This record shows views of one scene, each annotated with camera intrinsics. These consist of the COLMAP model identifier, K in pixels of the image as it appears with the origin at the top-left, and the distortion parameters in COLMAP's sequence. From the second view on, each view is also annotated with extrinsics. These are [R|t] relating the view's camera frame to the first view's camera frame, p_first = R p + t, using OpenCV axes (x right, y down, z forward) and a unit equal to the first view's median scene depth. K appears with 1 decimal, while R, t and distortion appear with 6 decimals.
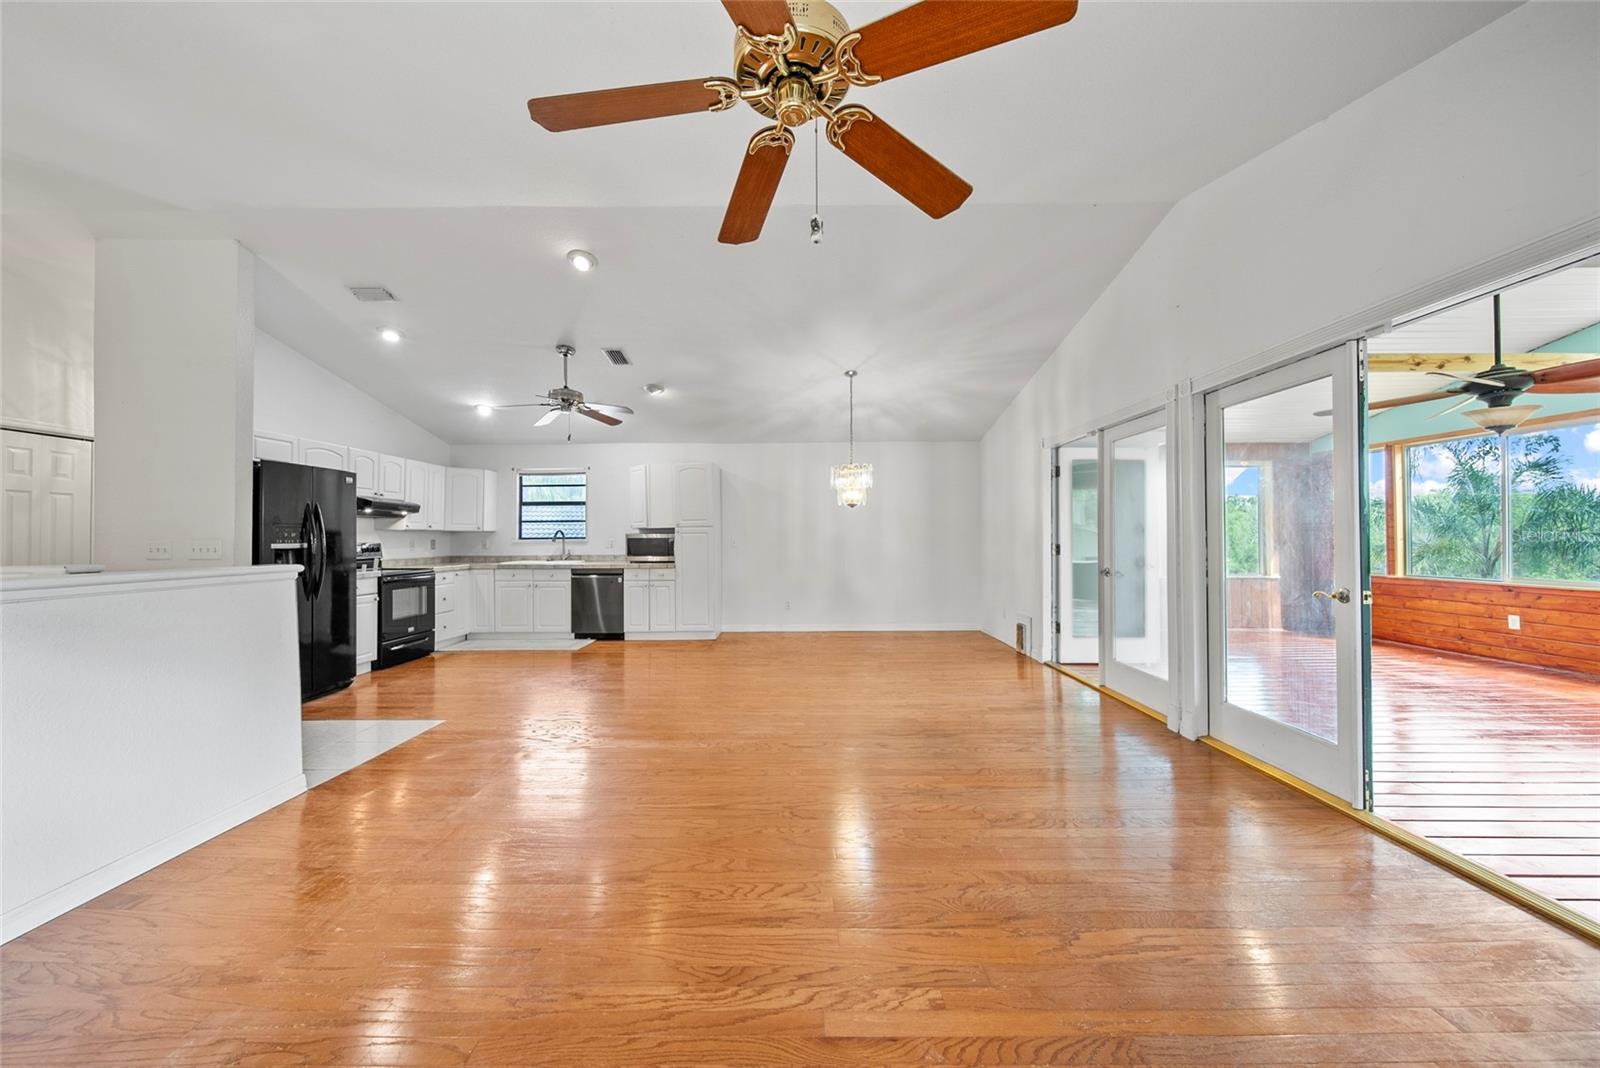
lens RADIAL K [[574.1, 0, 801.5], [0, 574.1, 533.4], [0, 0, 1]] dist [0.000314, -0.001231]
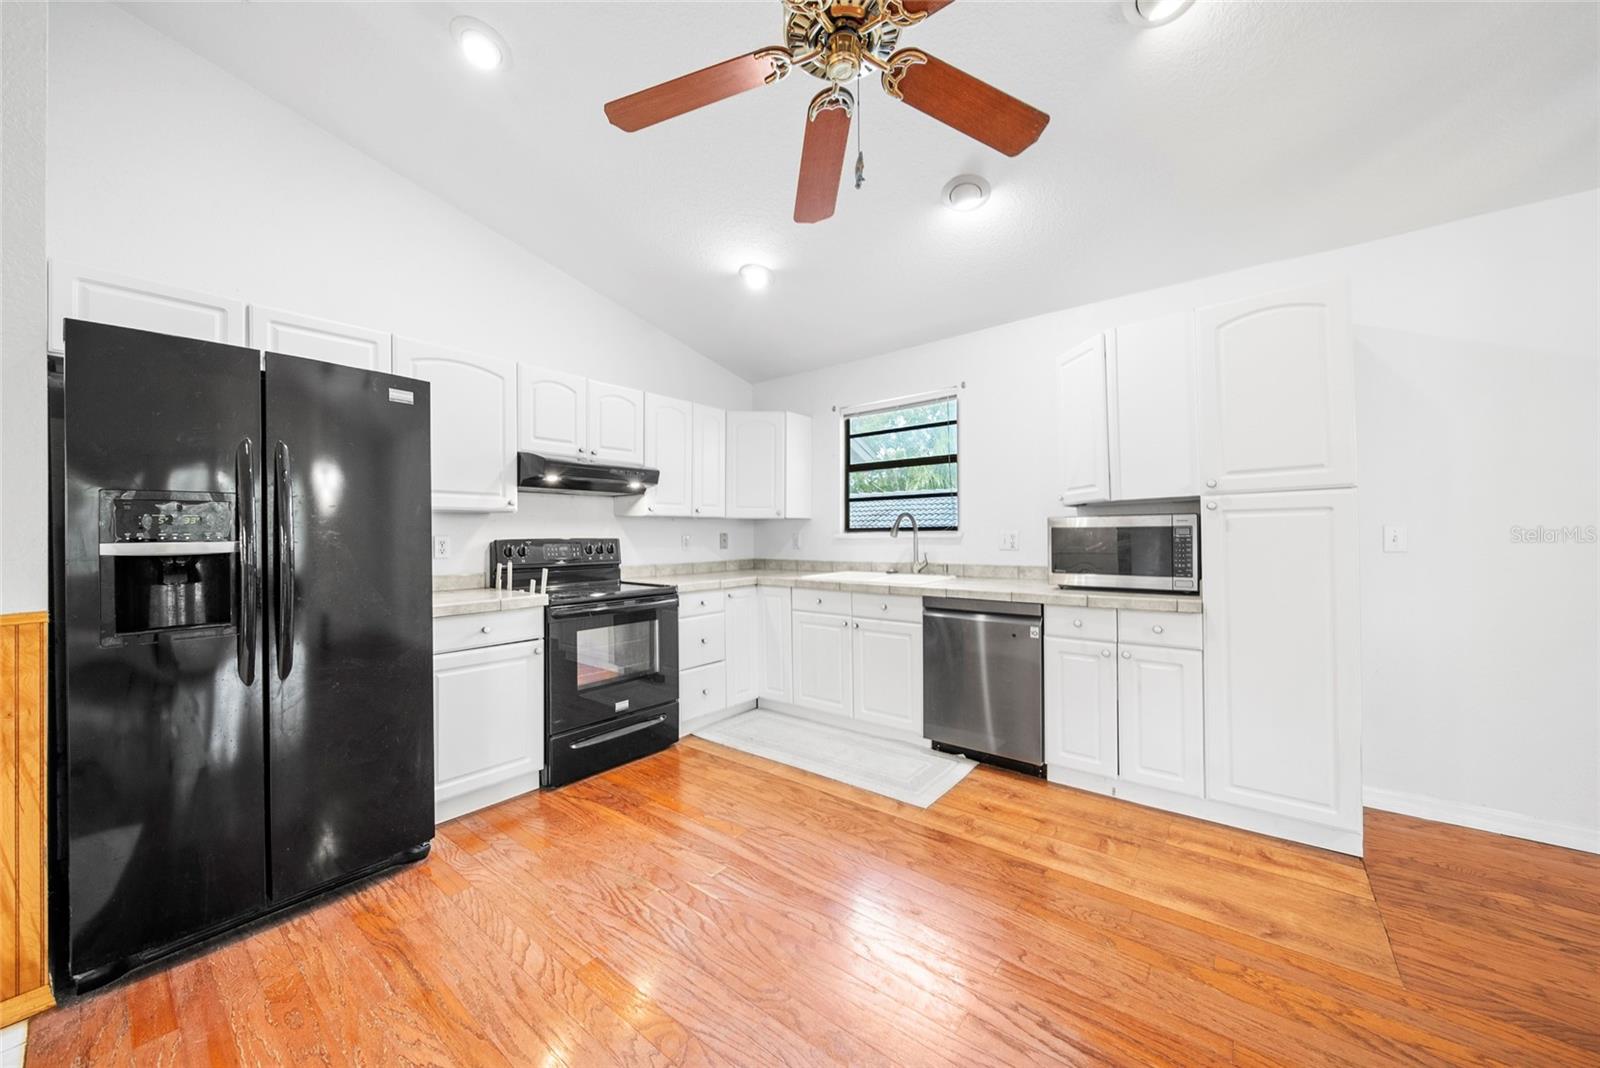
lens RADIAL K [[574.1, 0, 796.1], [0, 574.1, 534.9], [0, 0, 1]] dist [0.000314, -0.001231]
pose [[0.777630, -0.001434, -0.628720, -0.213683], [0.009513, 0.999910, 0.009487, 0.008856], [0.628650, -0.013358, 0.777574, 0.645840]]
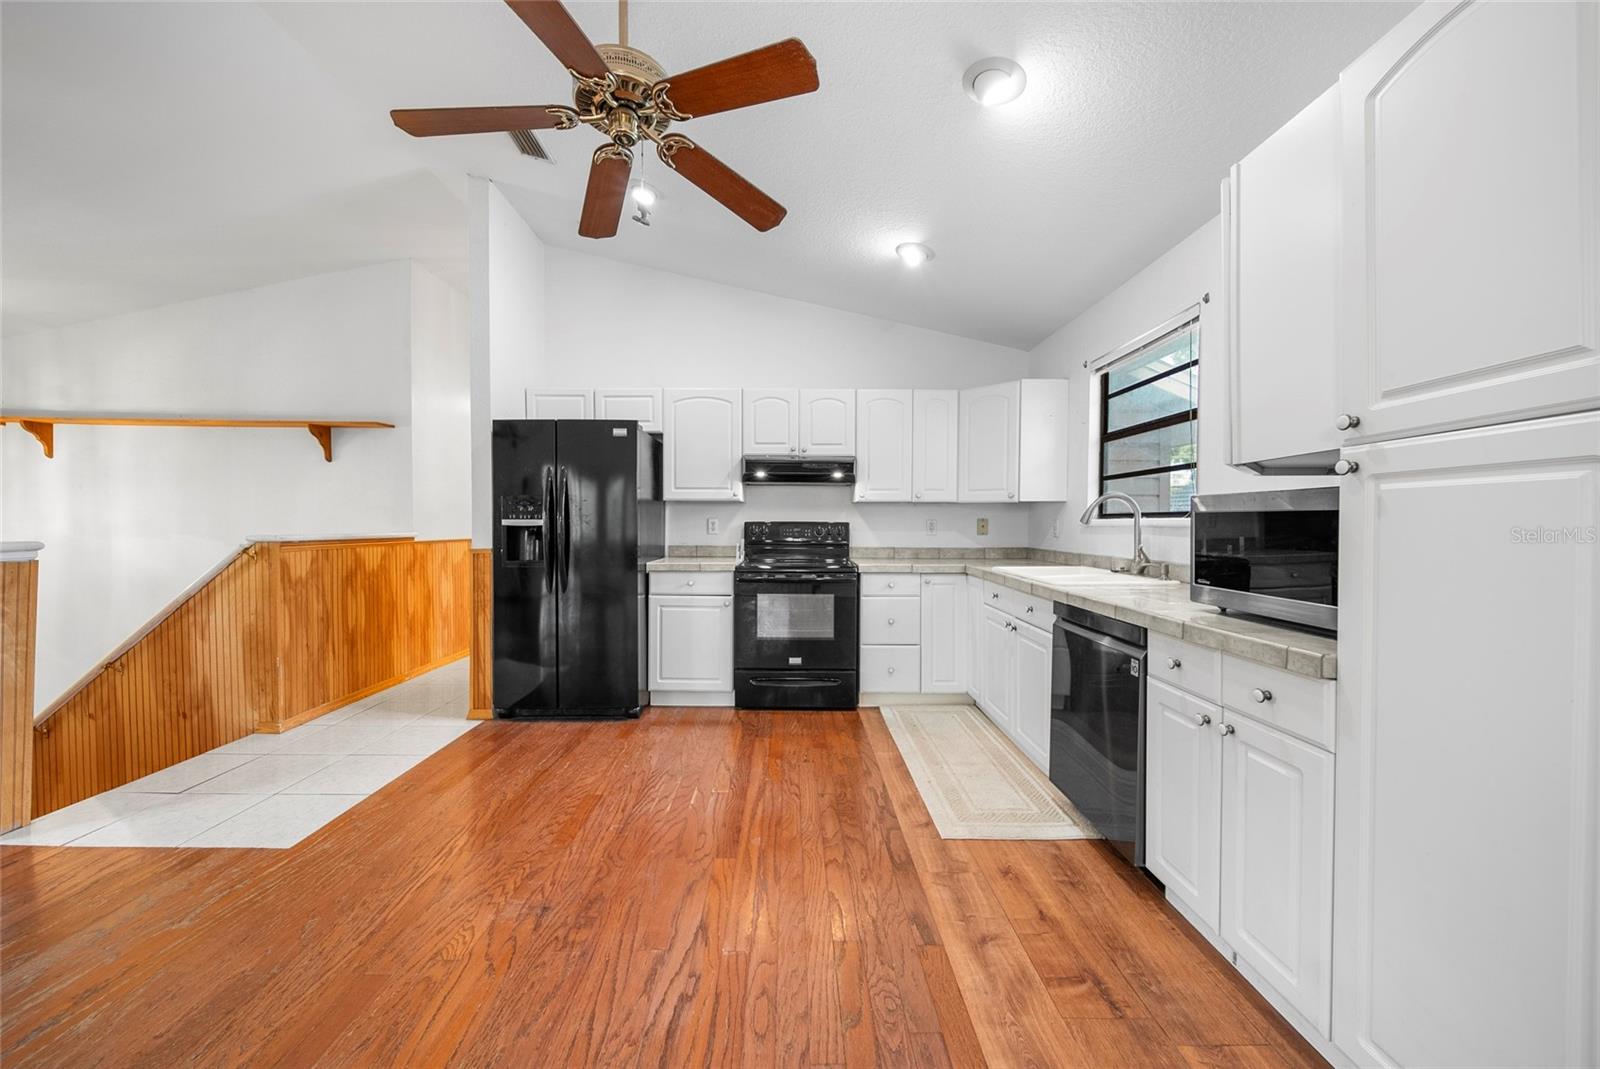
lens RADIAL K [[574.1, 0, 794.0], [0, 574.1, 536.7], [0, 0, 1]] dist [0.000314, -0.001231]
pose [[-0.000624, 0.031070, -0.999517, -0.055256], [0.003841, 0.999510, 0.031067, 0.012147], [0.999992, -0.003820, -0.000743, 0.925649]]
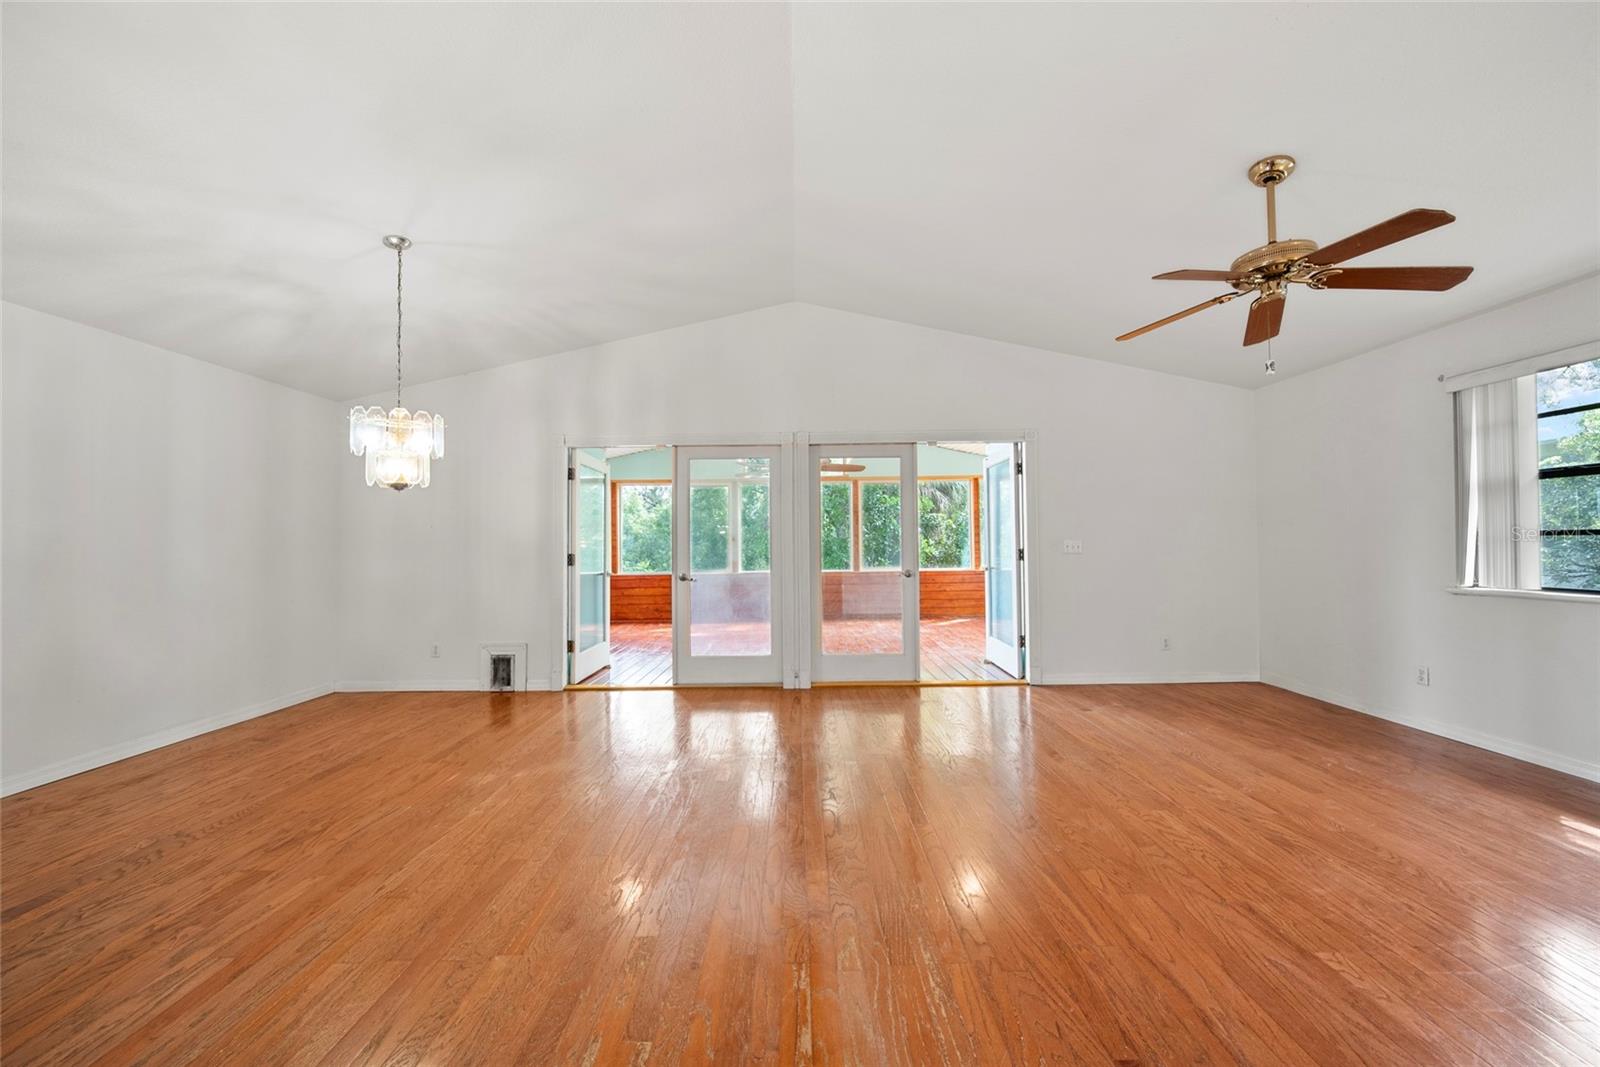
lens RADIAL K [[574.1, 0, 804.1], [0, 574.1, 525.5], [0, 0, 1]] dist [0.000314, -0.001231]
pose [[-0.008621, 0.037118, 0.999274, -0.407576], [0.002984, 0.999307, -0.037094, 0.007782], [-0.999958, 0.002663, -0.008725, 0.573130]]
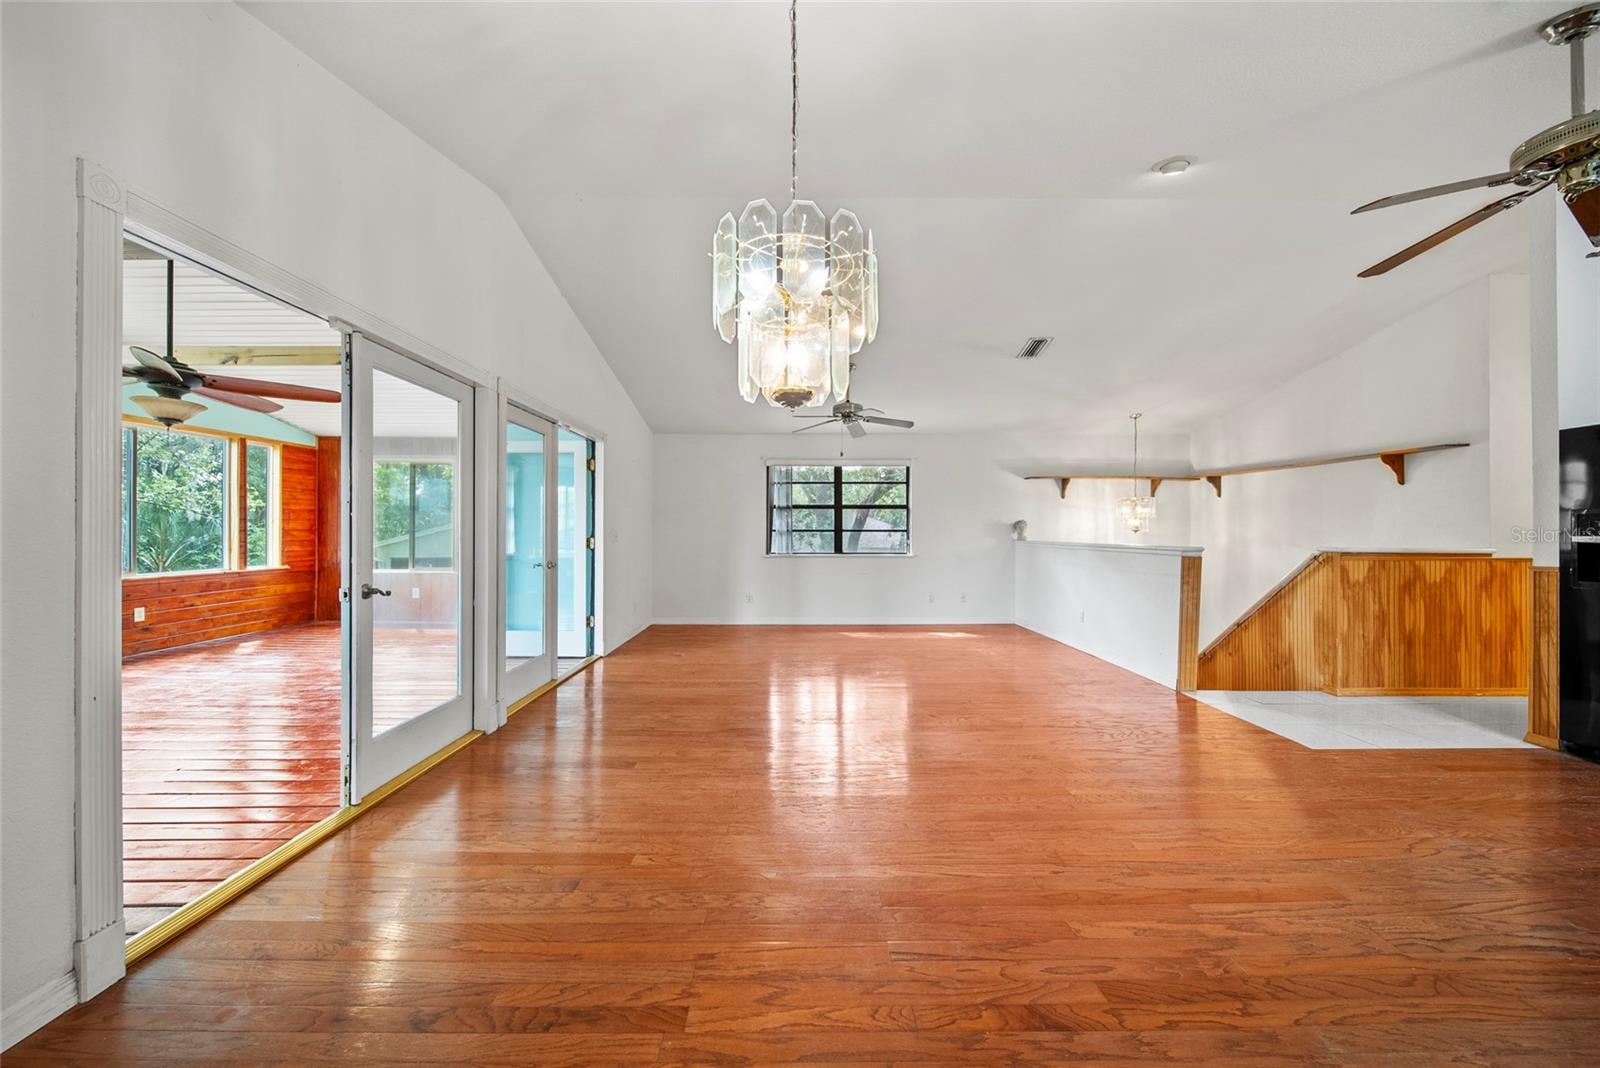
lens RADIAL K [[574.1, 0, 798.7], [0, 574.1, 530.7], [0, 0, 1]] dist [0.000314, -0.001231]
pose [[-0.999977, 0.002444, -0.006284, 0.083486], [0.002503, 0.999954, -0.009276, 0.009513], [0.006261, -0.009292, -0.999937, 1.146430]]
